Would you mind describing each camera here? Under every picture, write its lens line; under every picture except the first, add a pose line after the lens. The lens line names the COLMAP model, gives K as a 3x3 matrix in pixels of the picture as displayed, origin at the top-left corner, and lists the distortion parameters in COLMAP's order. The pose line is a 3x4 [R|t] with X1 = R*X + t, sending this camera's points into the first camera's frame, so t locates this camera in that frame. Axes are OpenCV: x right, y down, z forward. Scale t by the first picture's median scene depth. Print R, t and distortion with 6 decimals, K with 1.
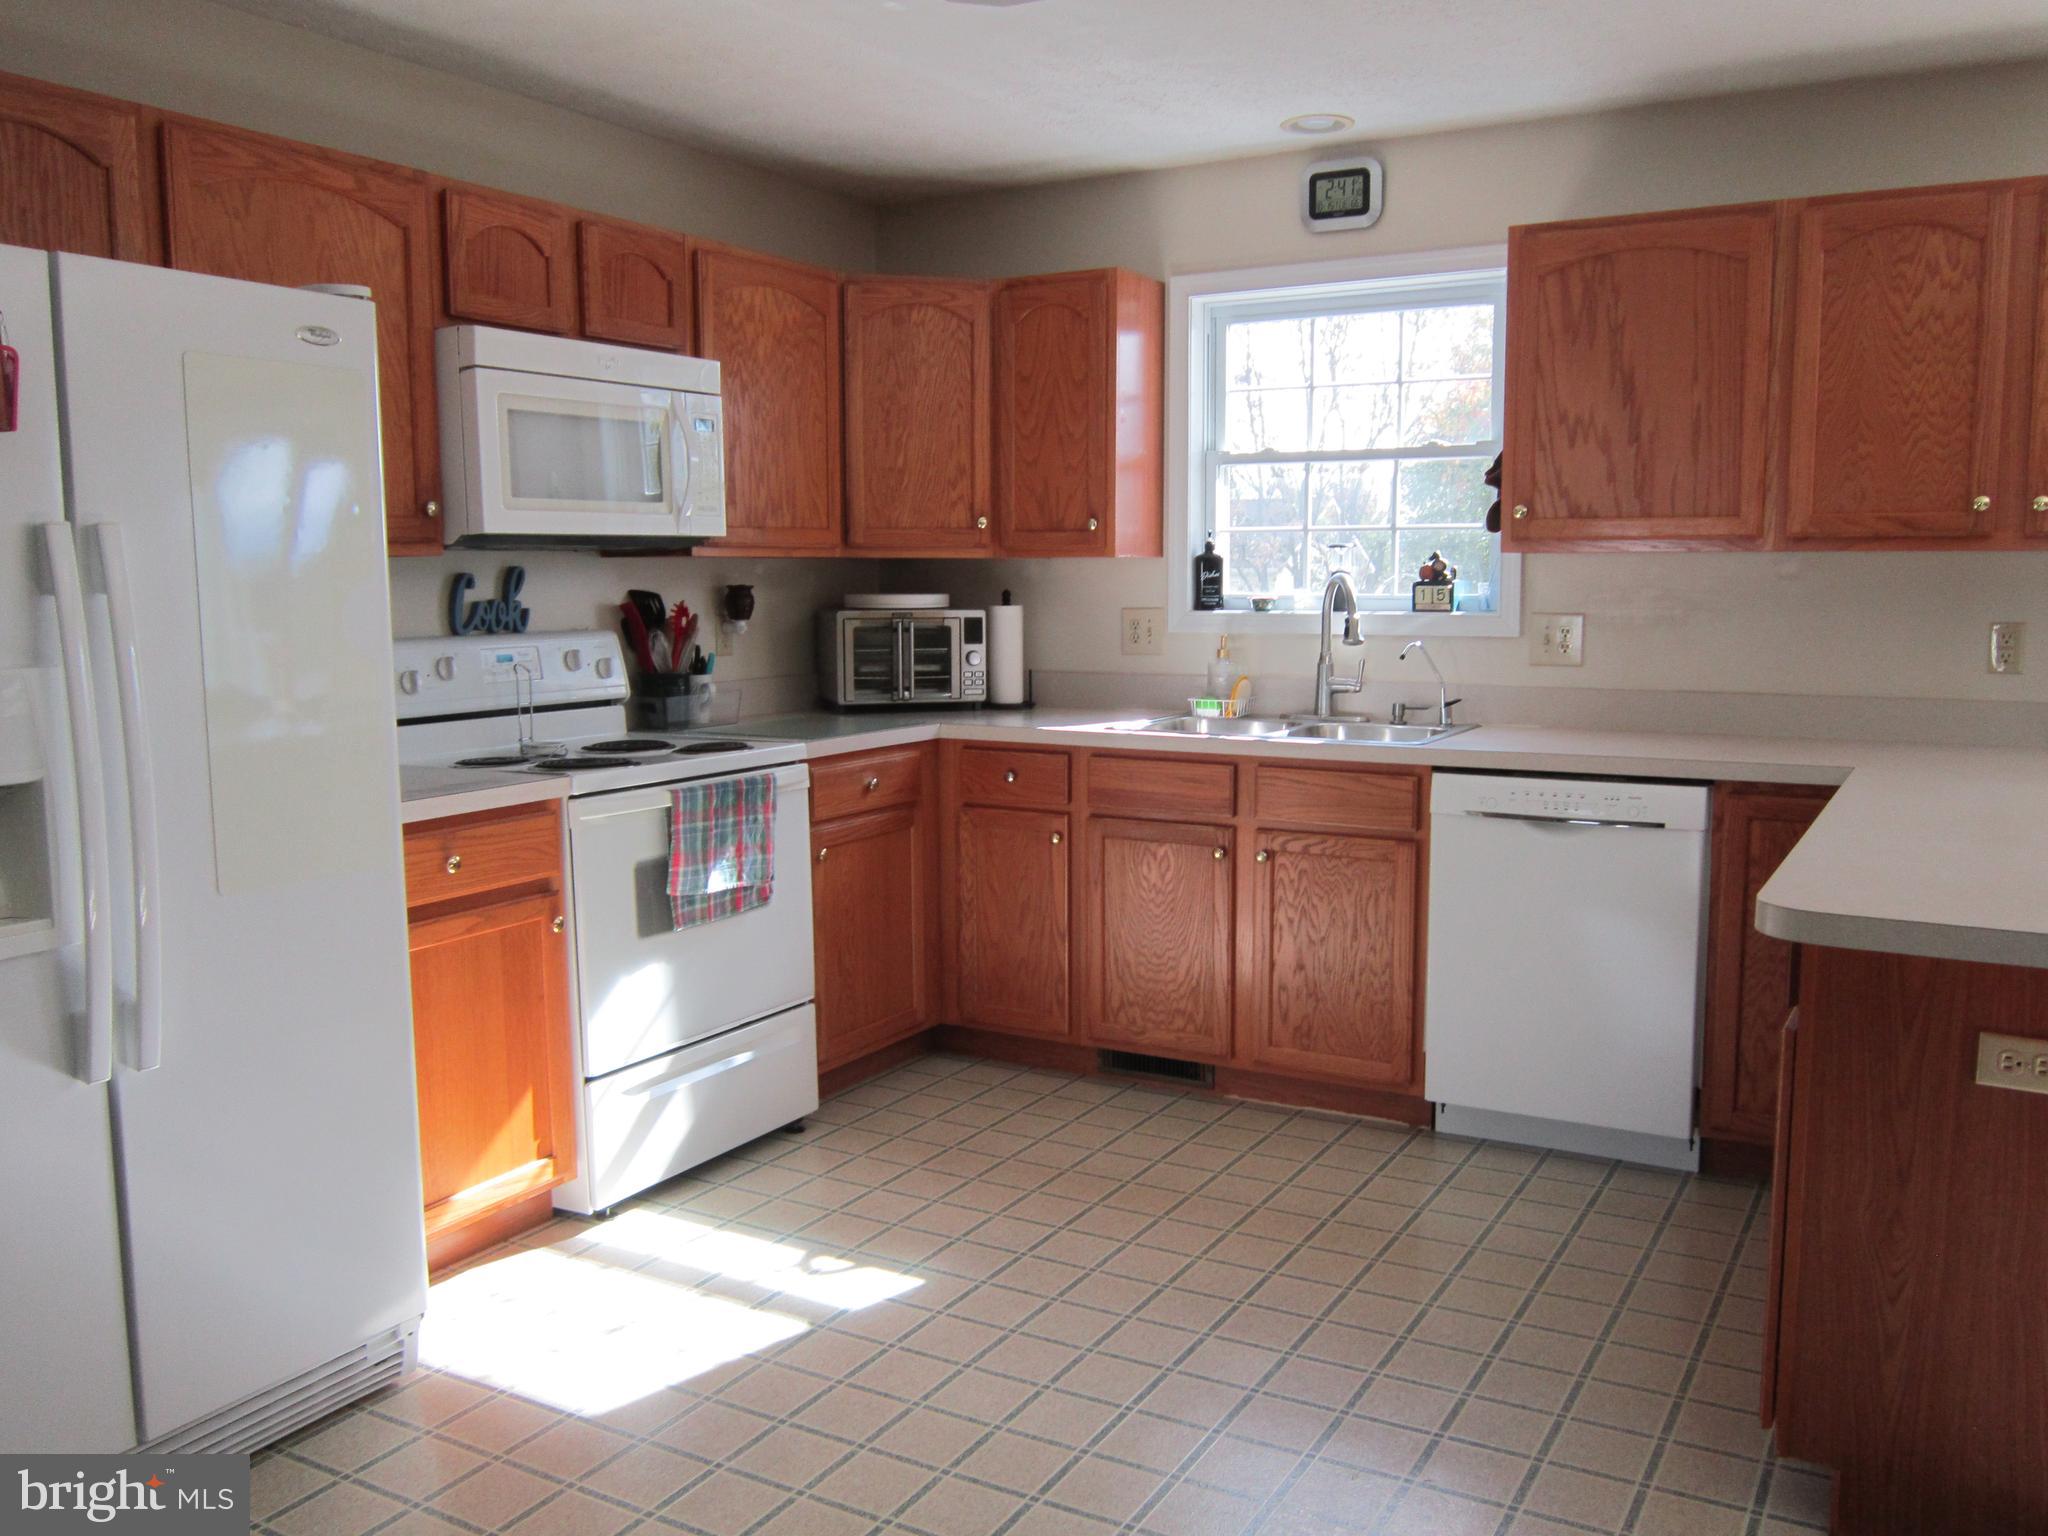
lens RADIAL K [[1685.7, 0, 1032.0], [0, 1685.7, 784.0], [0, 0, 1]] dist [-0.038388, 0.031146]
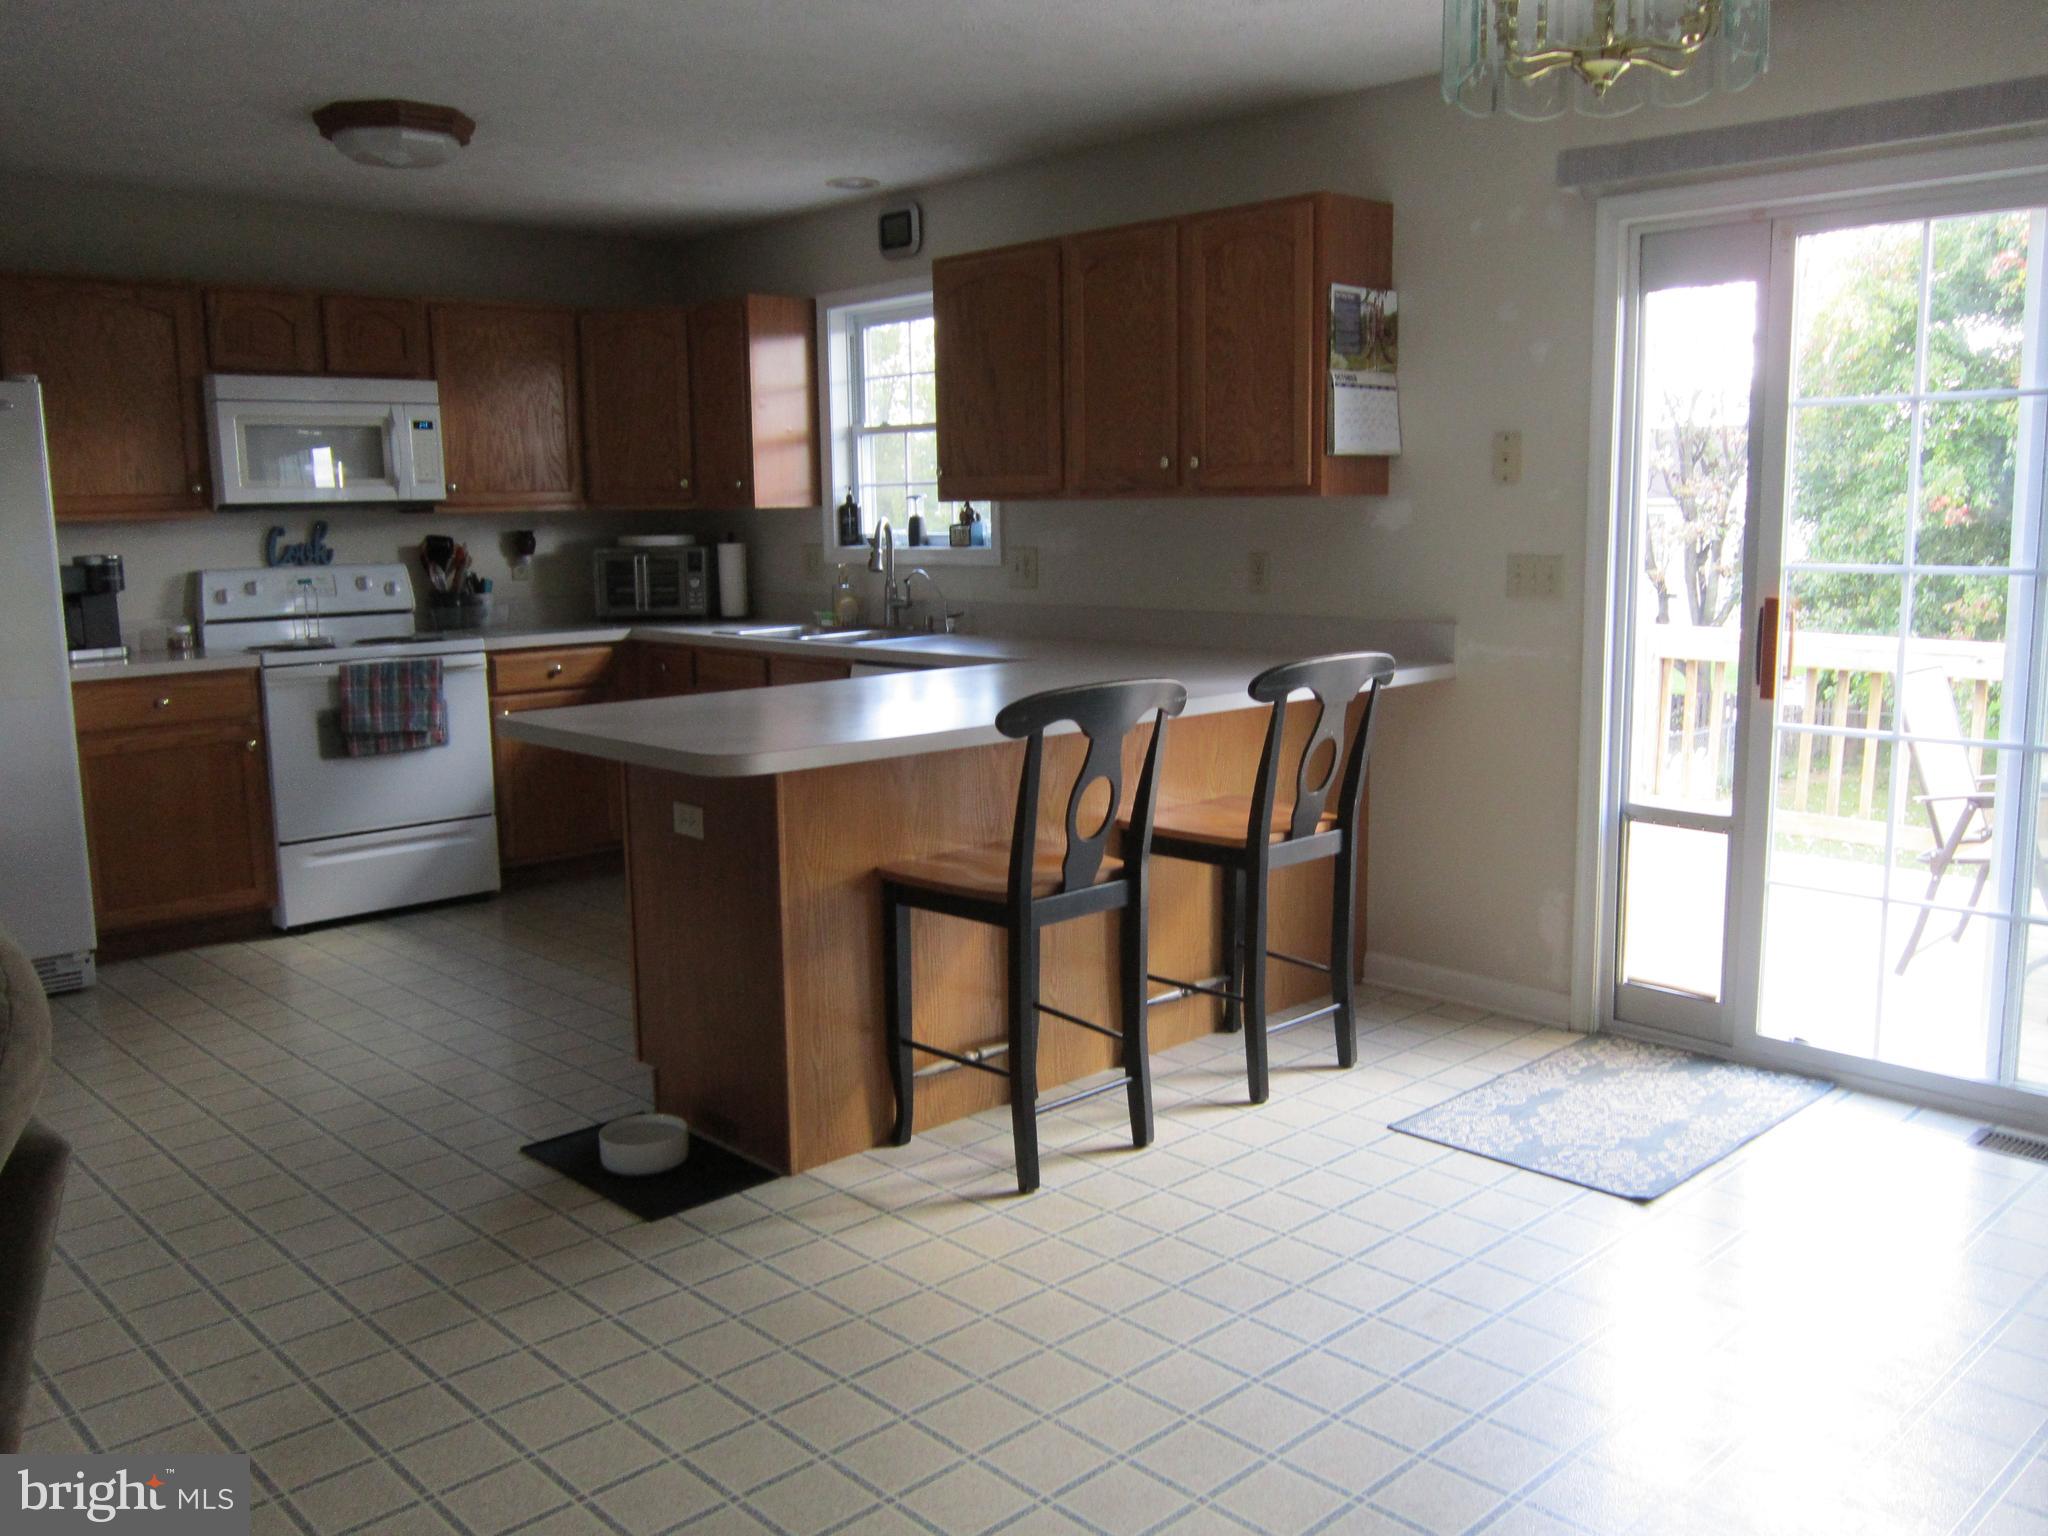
lens RADIAL K [[1685.7, 0, 1013.2], [0, 1685.7, 759.9], [0, 0, 1]] dist [-0.038388, 0.031146]
pose [[0.957732, 0.031538, -0.285928, 0.702244], [-0.023870, 0.999257, 0.030268, 0.024668], [0.286670, -0.022163, 0.957773, -0.267787]]
